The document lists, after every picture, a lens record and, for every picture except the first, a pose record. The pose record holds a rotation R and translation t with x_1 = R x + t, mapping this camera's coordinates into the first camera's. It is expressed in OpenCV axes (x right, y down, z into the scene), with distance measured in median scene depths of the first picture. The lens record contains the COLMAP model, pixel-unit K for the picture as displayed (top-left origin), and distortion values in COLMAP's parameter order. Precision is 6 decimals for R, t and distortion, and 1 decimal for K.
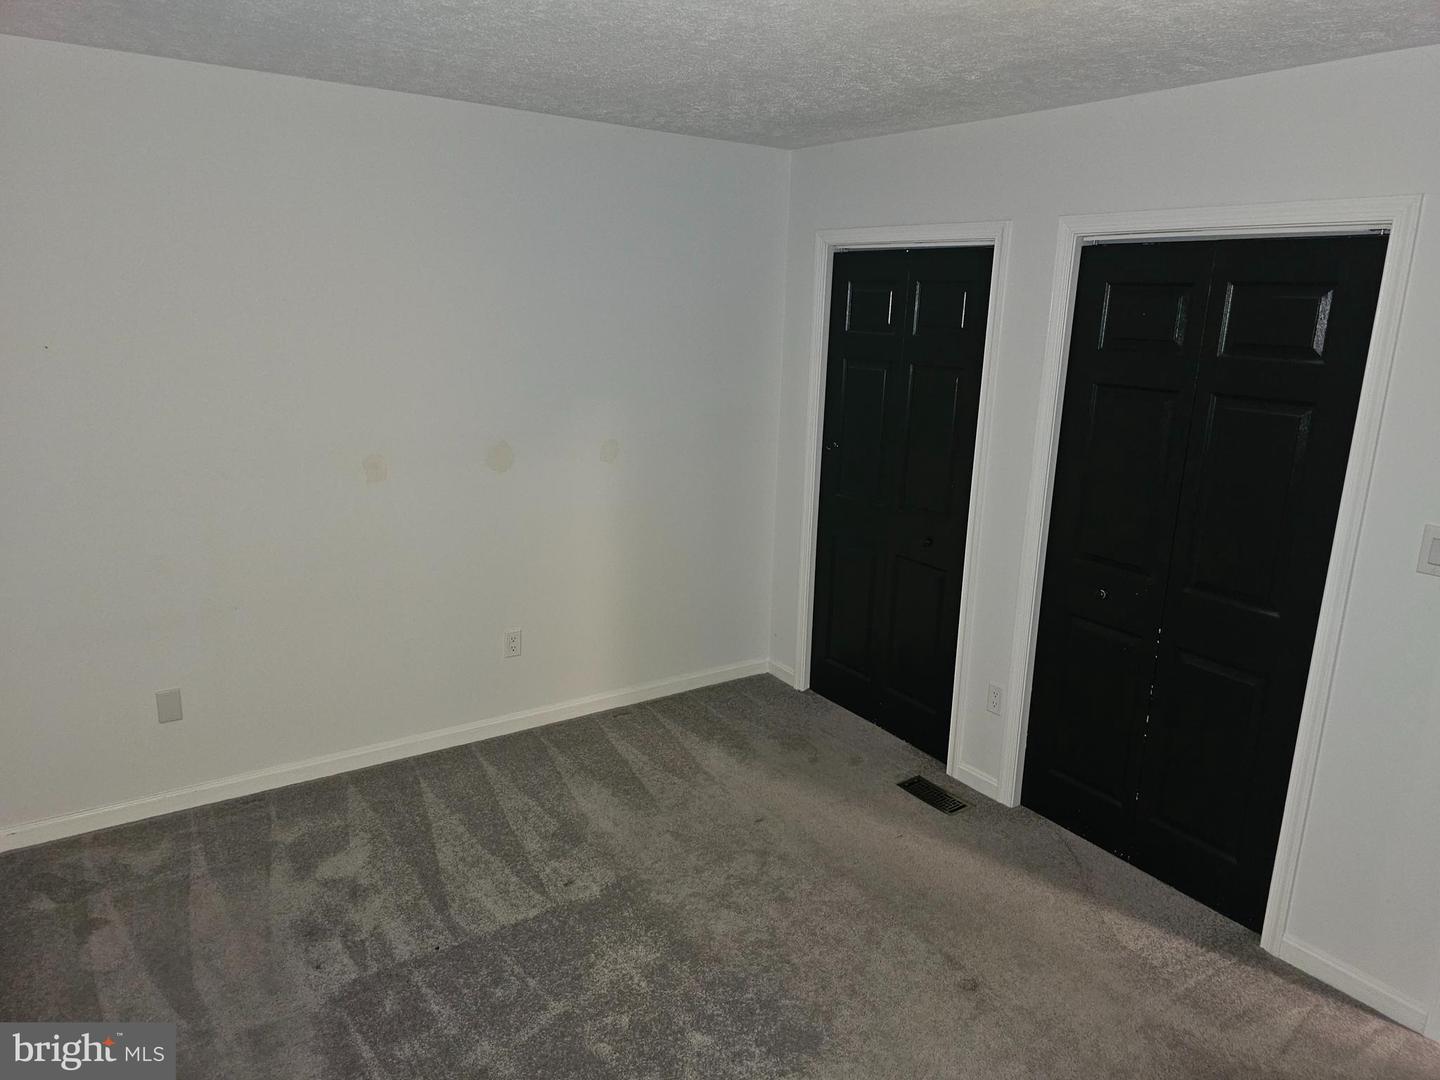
lens RADIAL K [[956.3, 0, 720.0], [0, 956.3, 540.0], [0, 0, 1]] dist [0.005579, 0.001771]
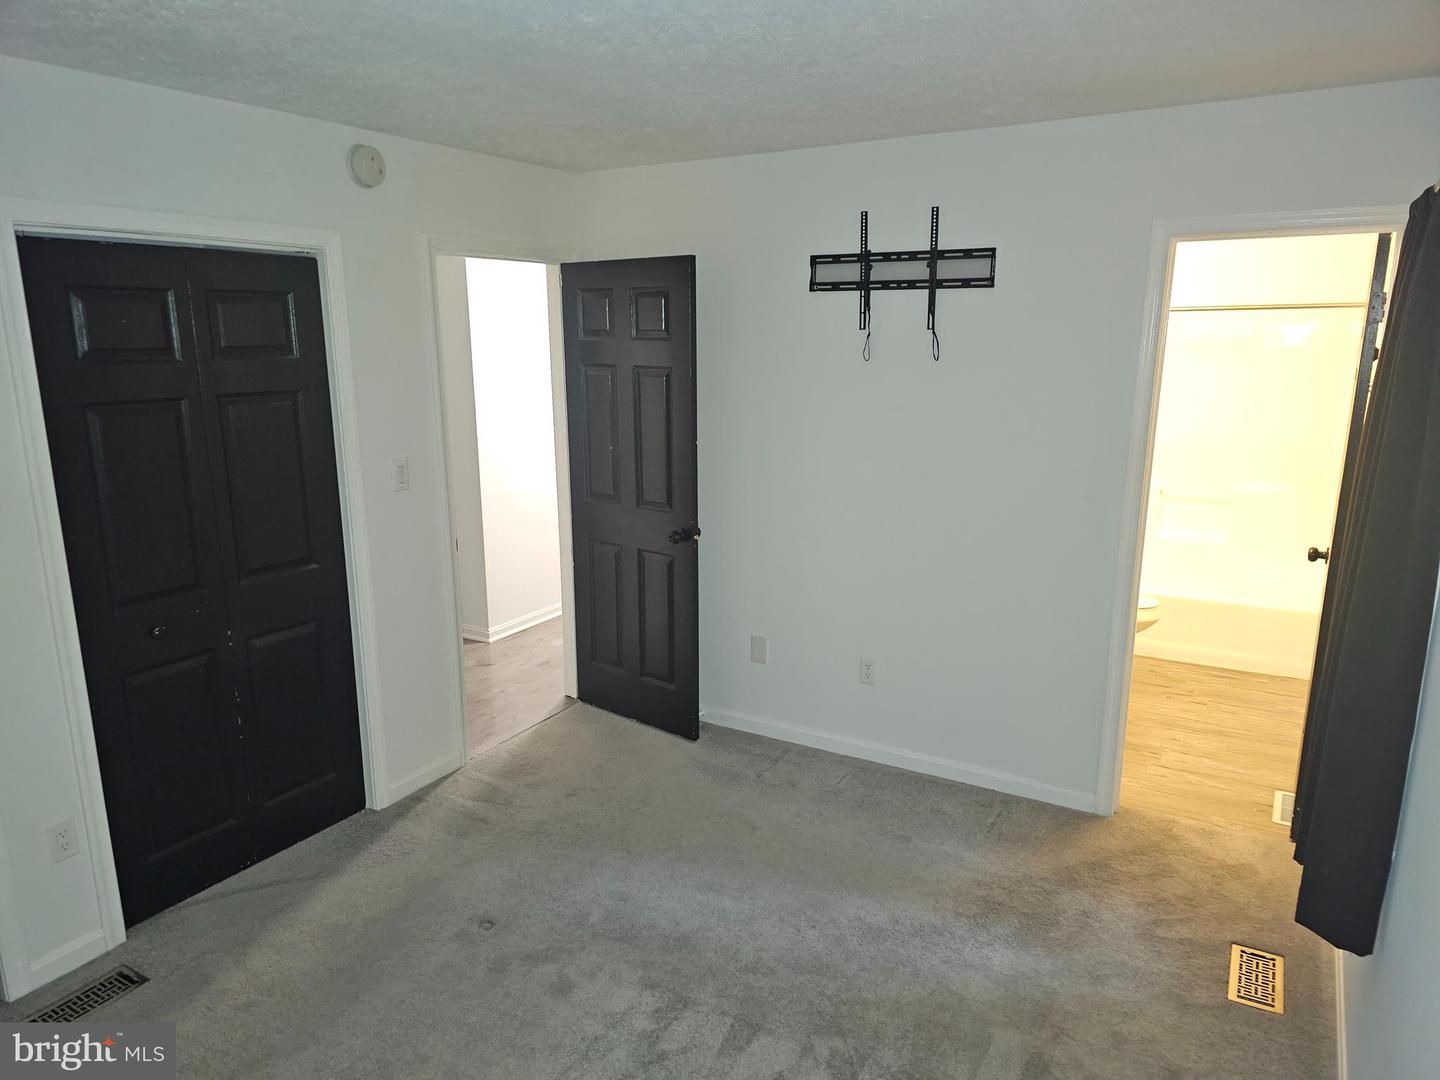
lens RADIAL K [[956.3, 0, 720.0], [0, 956.3, 540.0], [0, 0, 1]] dist [0.005579, 0.001771]
pose [[-0.424541, -0.227180, 0.876444, -0.646848], [0.202647, 0.919610, 0.336529, -0.238621], [-0.882440, 0.320479, -0.344375, 0.891086]]
